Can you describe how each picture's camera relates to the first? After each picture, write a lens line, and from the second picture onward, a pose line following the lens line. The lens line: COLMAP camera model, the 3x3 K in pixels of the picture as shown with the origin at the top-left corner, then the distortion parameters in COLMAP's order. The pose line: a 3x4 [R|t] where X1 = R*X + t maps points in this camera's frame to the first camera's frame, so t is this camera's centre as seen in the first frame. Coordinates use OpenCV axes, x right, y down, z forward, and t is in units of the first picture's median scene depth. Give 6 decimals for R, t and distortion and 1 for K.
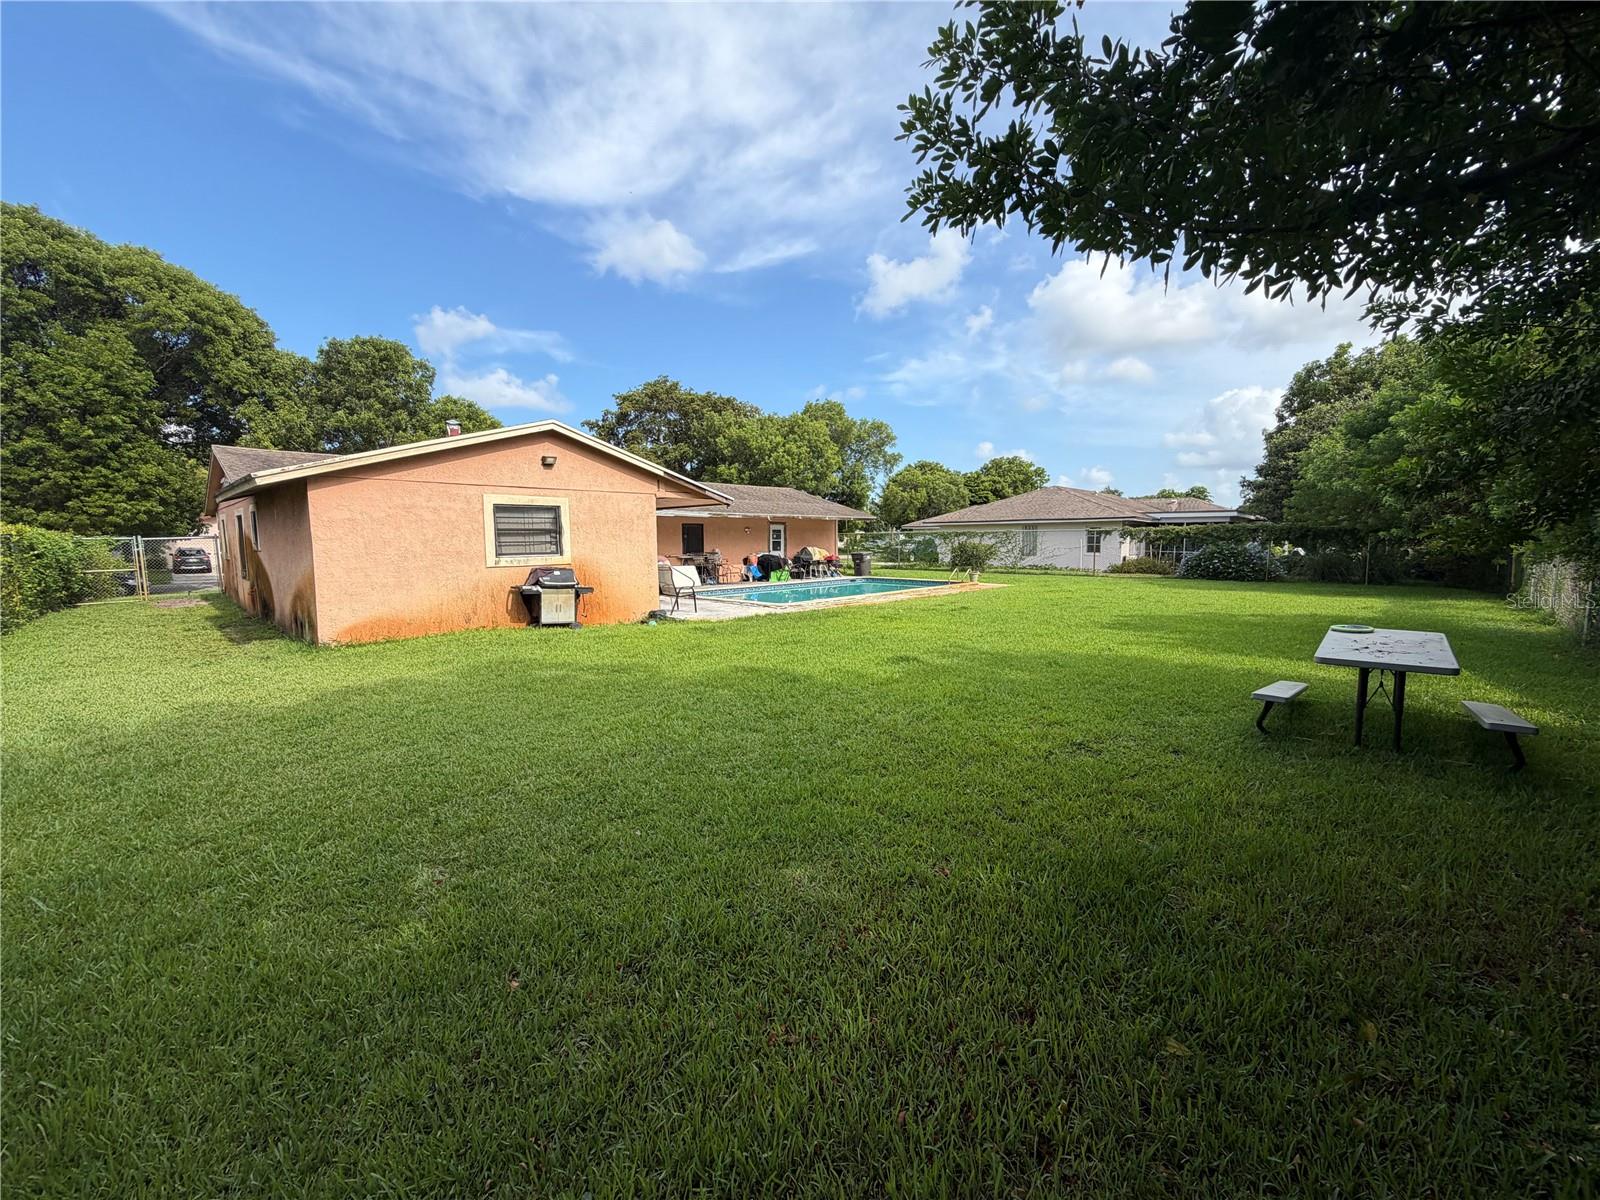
lens RADIAL K [[646.9, 0, 800.5], [0, 646.9, 606.0], [0, 0, 1]] dist [0.007585, -0.000077]
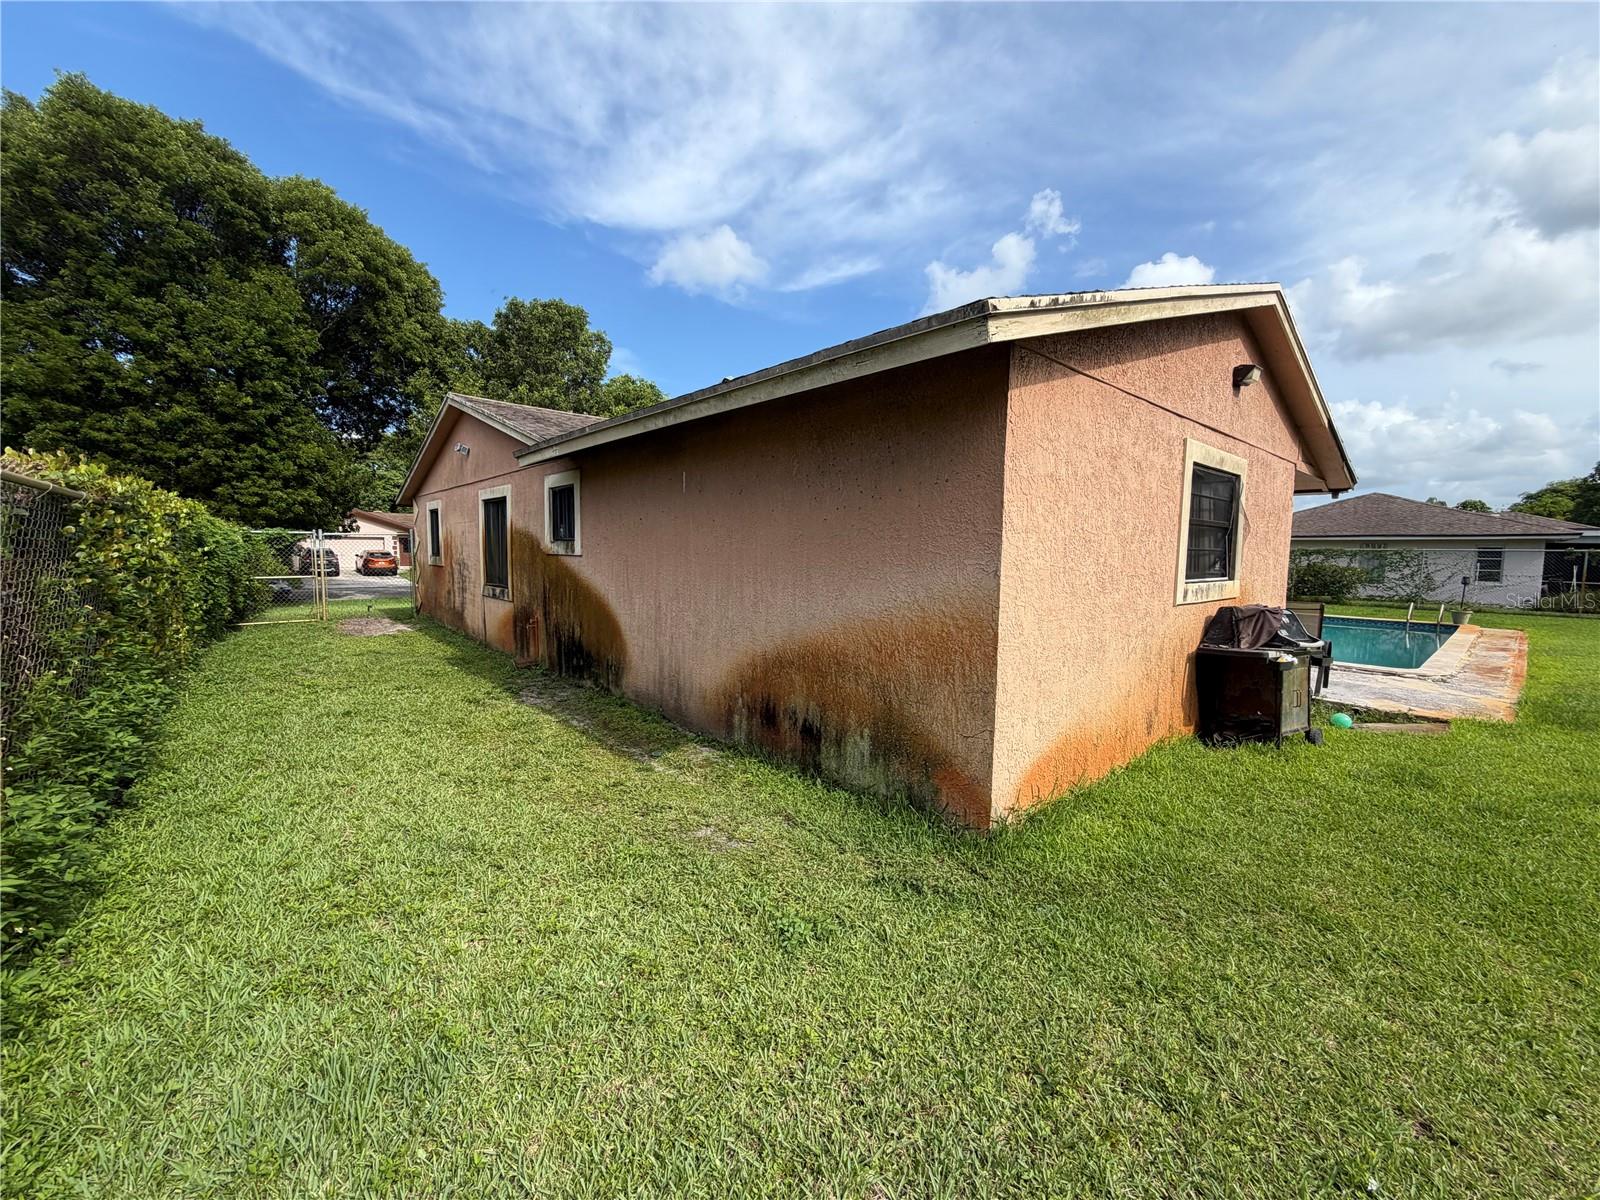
lens RADIAL K [[646.9, 0, 799.2], [0, 646.9, 604.4], [0, 0, 1]] dist [0.007585, -0.000077]
pose [[0.995901, 0.028684, -0.085780, -0.275095], [-0.030822, 0.999244, -0.023711, -0.015948], [0.085035, 0.026258, 0.996032, 0.219347]]
